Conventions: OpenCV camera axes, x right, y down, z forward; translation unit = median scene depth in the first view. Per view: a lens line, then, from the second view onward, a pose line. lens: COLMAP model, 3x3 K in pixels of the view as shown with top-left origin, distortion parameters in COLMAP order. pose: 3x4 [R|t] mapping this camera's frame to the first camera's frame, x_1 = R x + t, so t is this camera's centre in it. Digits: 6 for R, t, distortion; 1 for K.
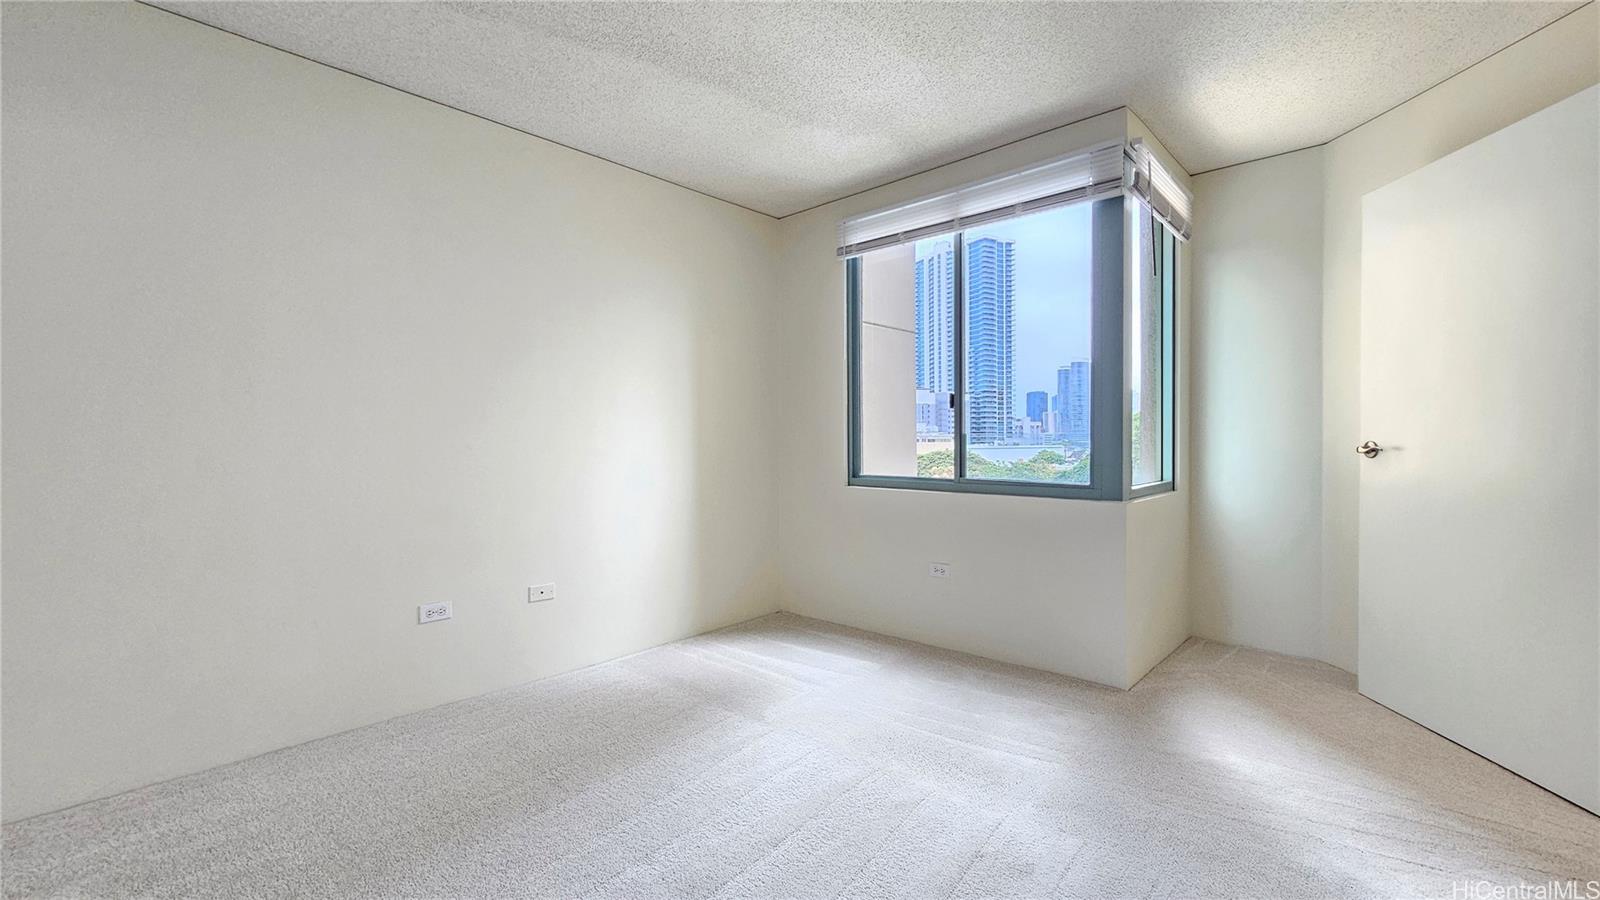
lens RADIAL K [[656.4, 0, 779.6], [0, 656.4, 447.9], [0, 0, 1]] dist [-0.001195, 0.003108]
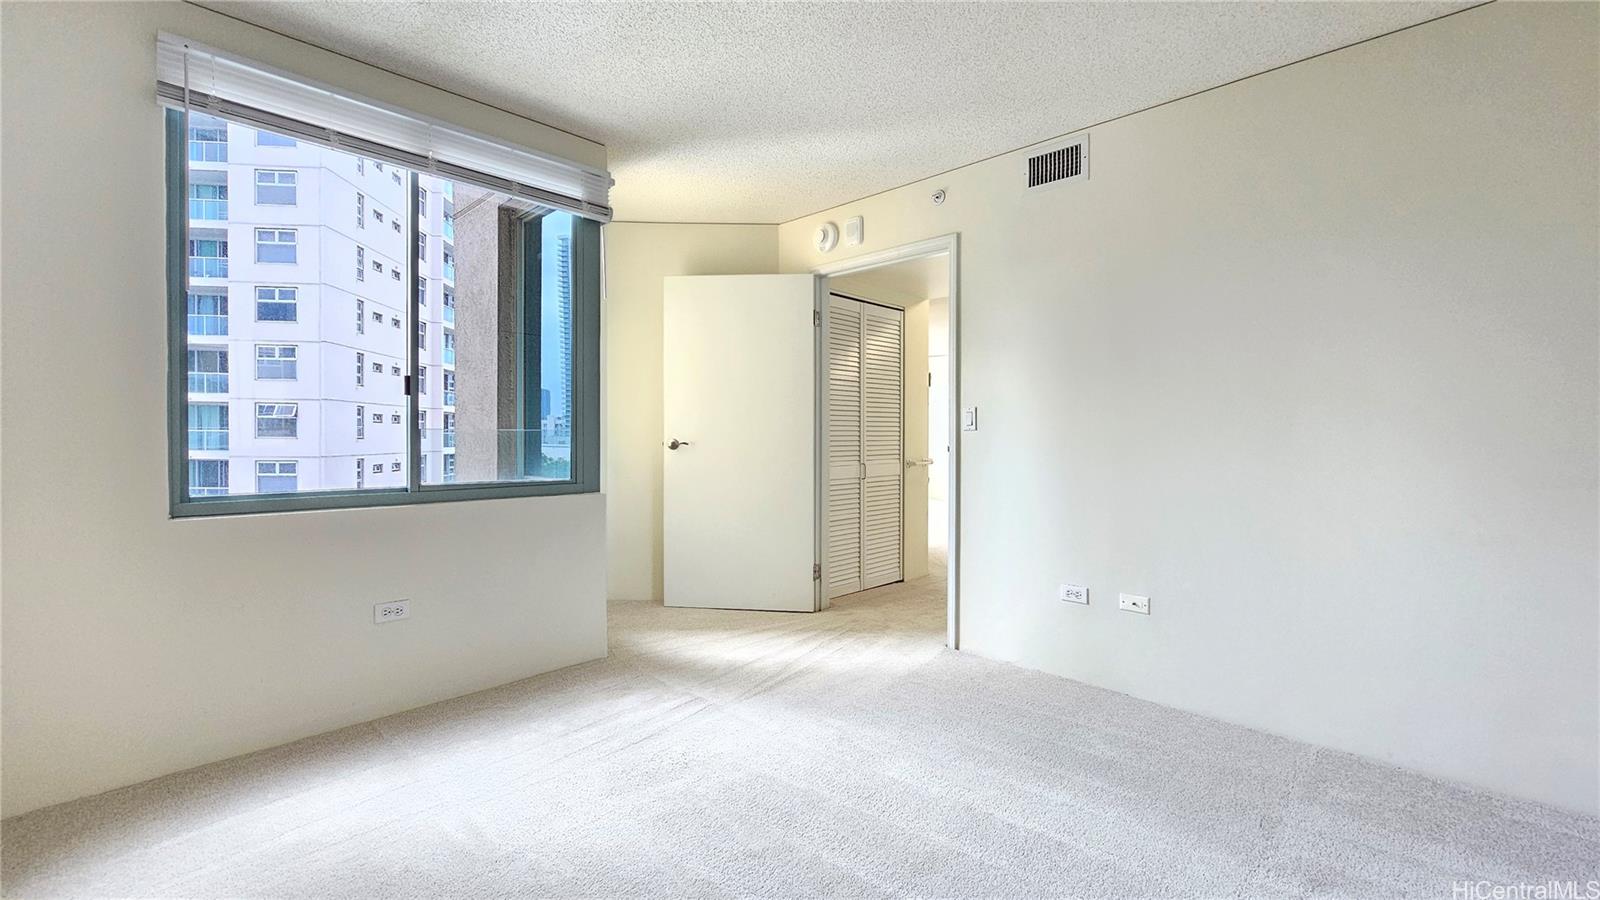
lens RADIAL K [[650.5, 0, 800.9], [0, 650.5, 437.4], [0, 0, 1]] dist [0.001310, 0.000183]
pose [[0.021817, 0.007823, 0.999731, -0.520262], [0.013474, 0.999876, -0.008118, 0.001463], [-0.999671, 0.013648, 0.021709, 0.555642]]
